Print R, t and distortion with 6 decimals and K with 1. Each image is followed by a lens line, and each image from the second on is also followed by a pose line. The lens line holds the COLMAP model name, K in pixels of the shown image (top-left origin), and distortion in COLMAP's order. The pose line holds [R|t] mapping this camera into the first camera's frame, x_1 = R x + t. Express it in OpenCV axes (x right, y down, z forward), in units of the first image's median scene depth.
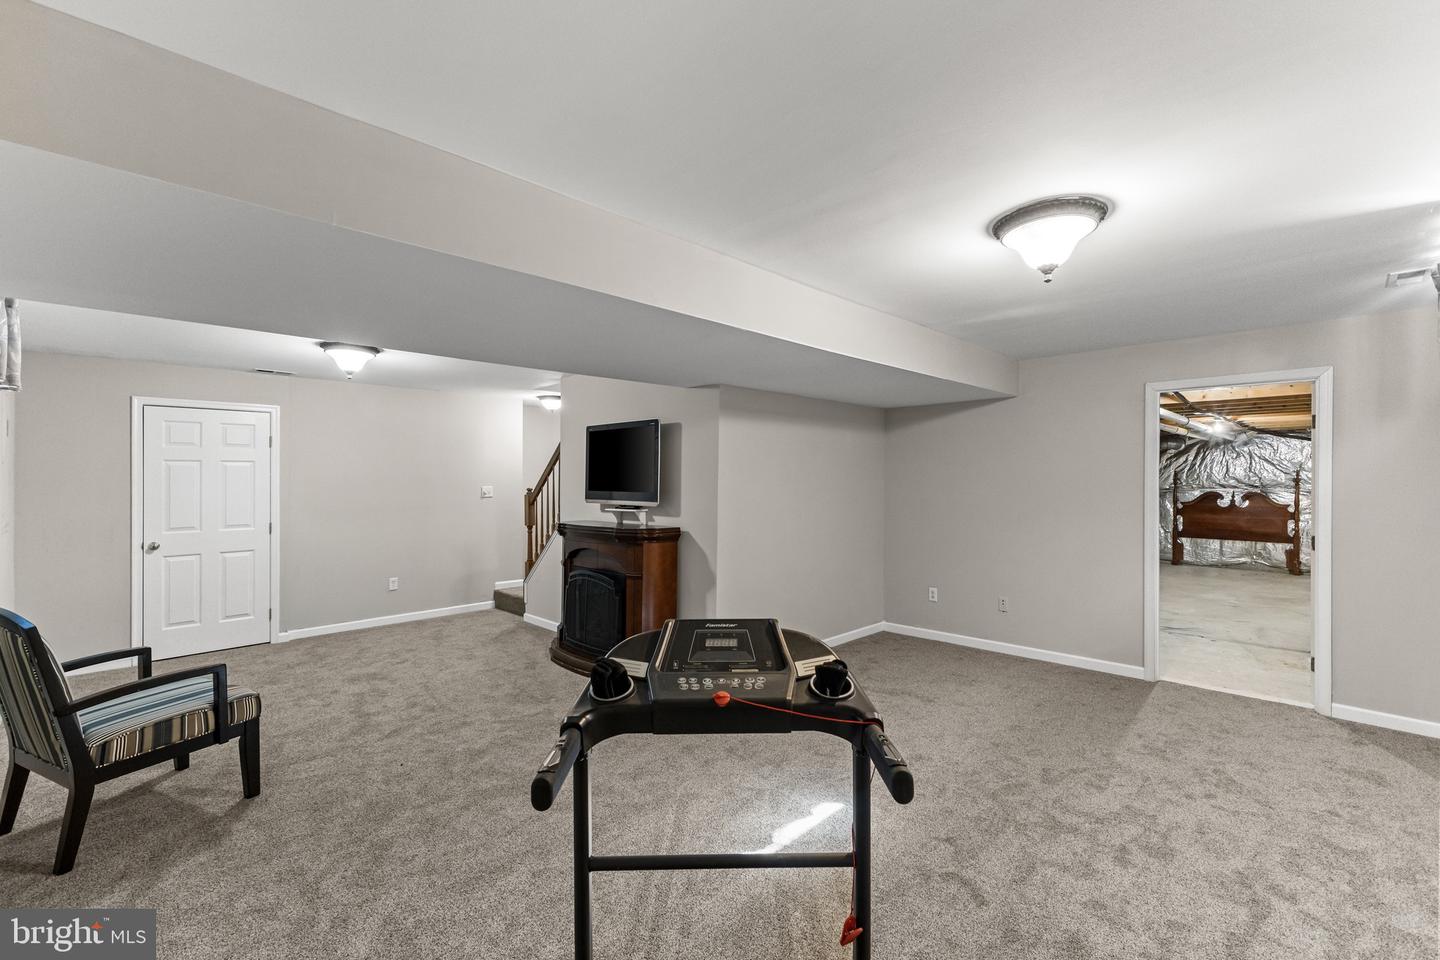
lens RADIAL K [[623.1, 0, 724.7], [0, 623.1, 480.3], [0, 0, 1]] dist [0.002492, 0.000103]
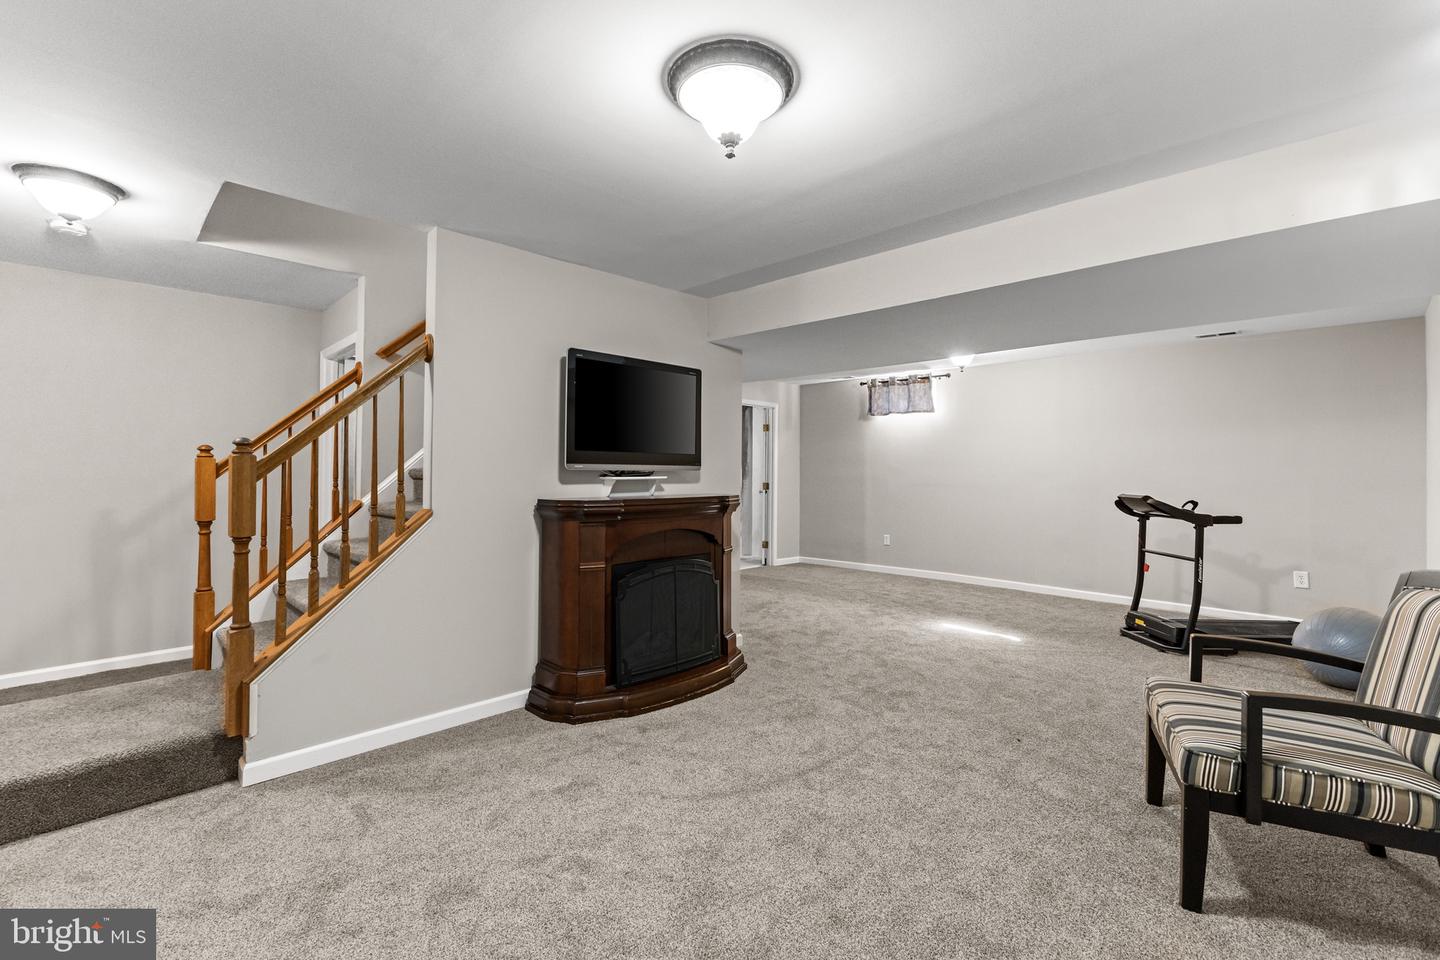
lens RADIAL K [[623.1, 0, 724.6], [0, 623.1, 475.0], [0, 0, 1]] dist [0.002492, 0.000103]
pose [[-0.002838, 0.001842, 0.999994, -0.879687], [0.004596, 0.999988, -0.001829, 0.045035], [-0.999985, 0.004591, -0.002846, 0.880353]]
